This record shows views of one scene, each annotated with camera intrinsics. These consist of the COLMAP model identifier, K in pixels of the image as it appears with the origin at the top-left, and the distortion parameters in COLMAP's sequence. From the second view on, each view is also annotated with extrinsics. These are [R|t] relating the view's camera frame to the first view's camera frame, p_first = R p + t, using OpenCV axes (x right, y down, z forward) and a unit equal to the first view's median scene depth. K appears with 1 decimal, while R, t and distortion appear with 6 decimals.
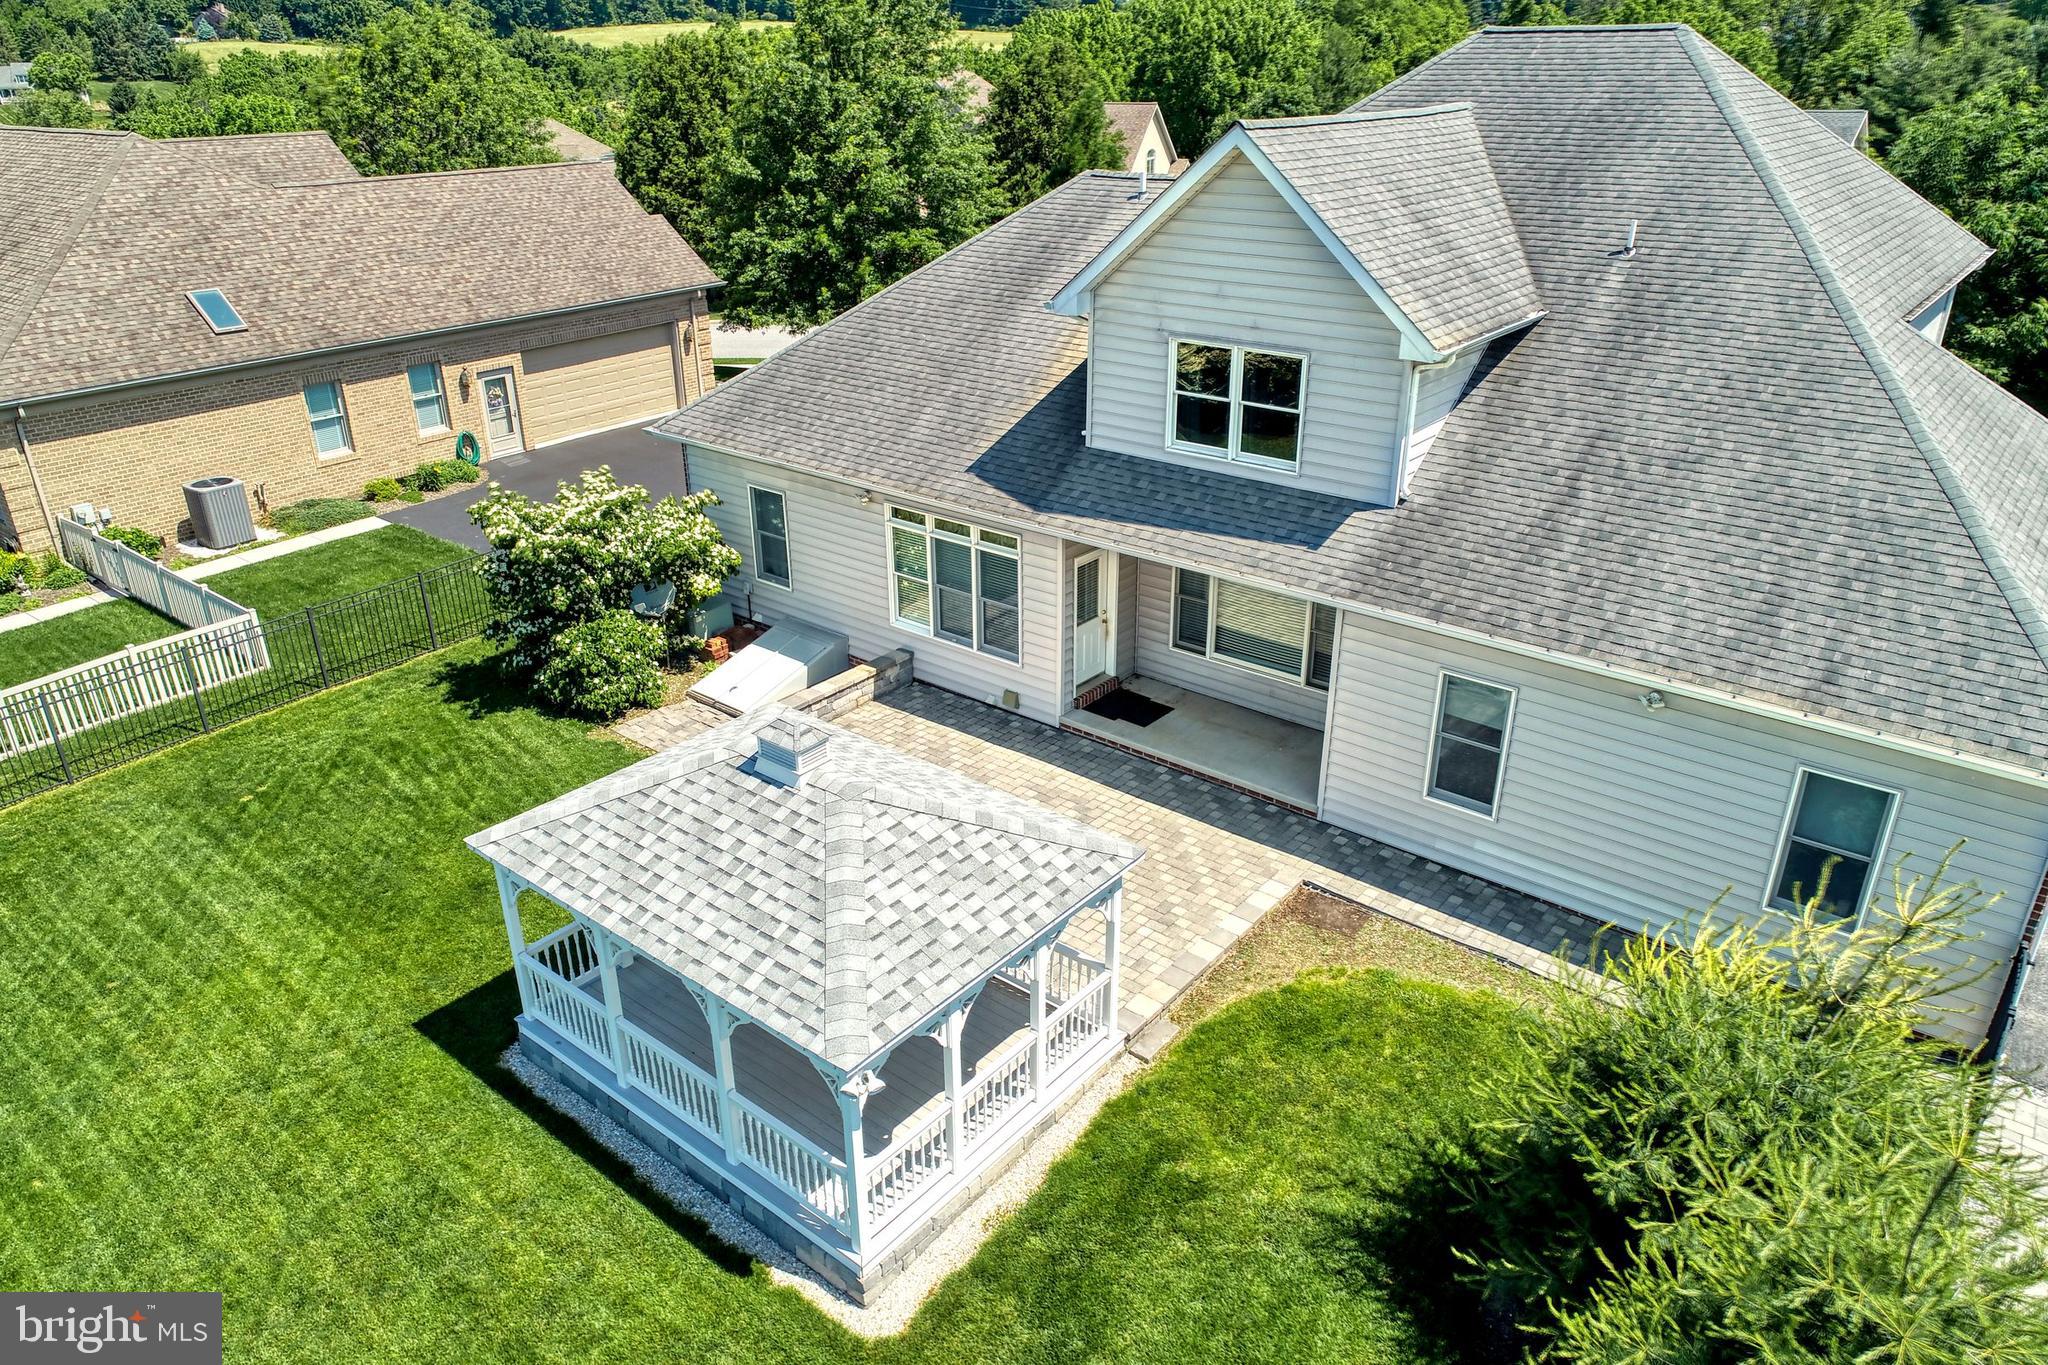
lens RADIAL K [[1369.5, 0, 1027.1], [0, 1369.5, 698.9], [0, 0, 1]] dist [-0.005742, 0.001039]
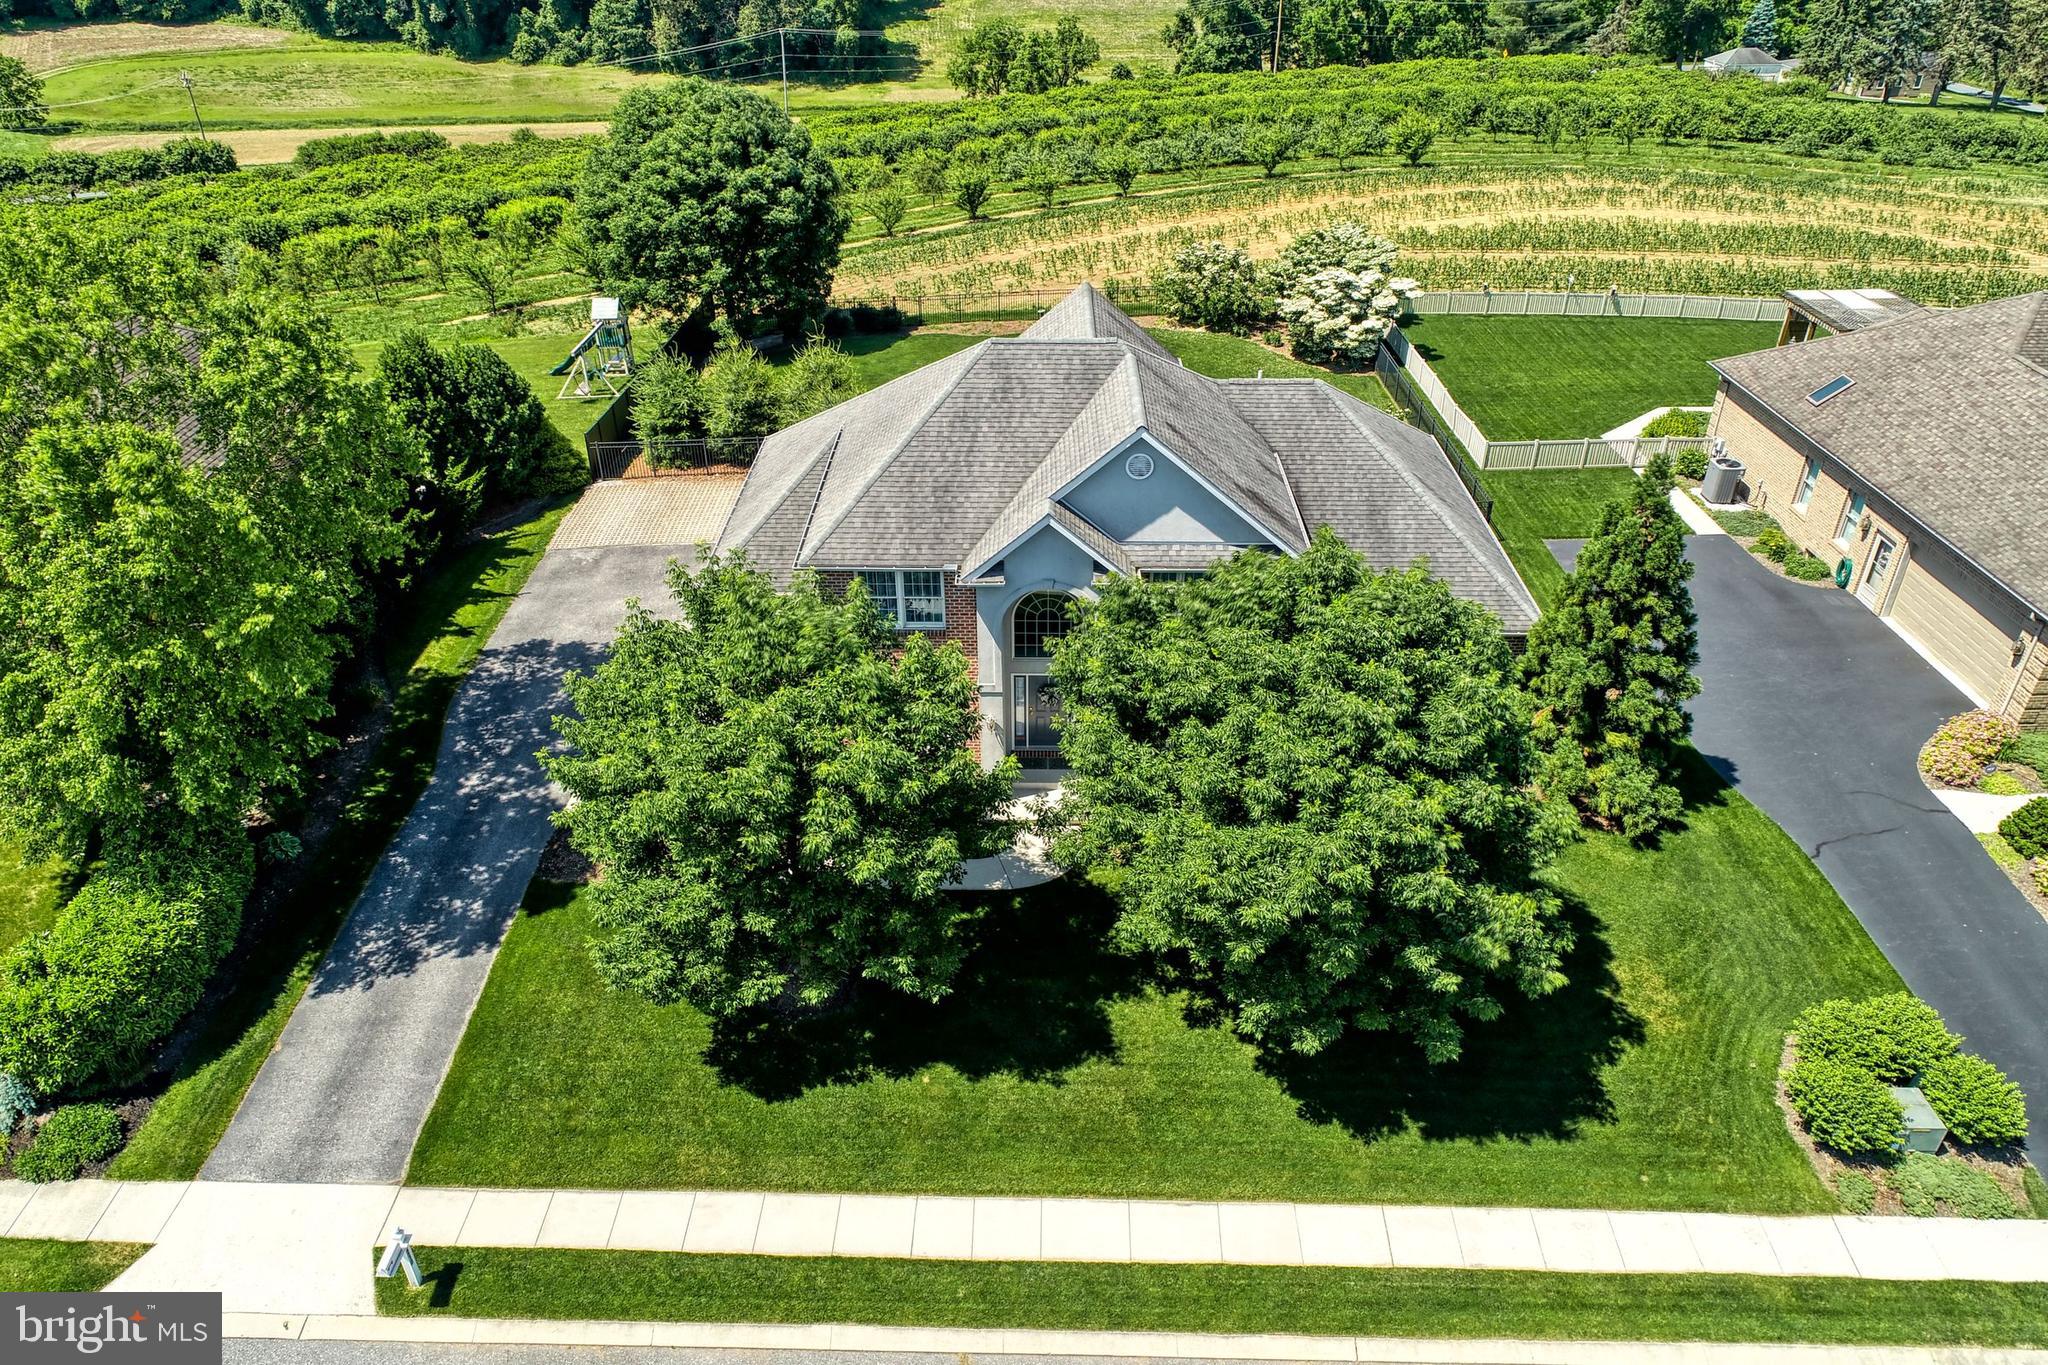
lens RADIAL K [[1369.5, 0, 1027.1], [0, 1369.5, 698.9], [0, 0, 1]] dist [-0.005742, 0.001039]
pose [[-0.789361, 0.341253, -0.510348, 1.295254], [-0.251209, 0.578969, 0.775686, -1.381248], [0.560181, 0.740500, -0.371290, 1.777965]]
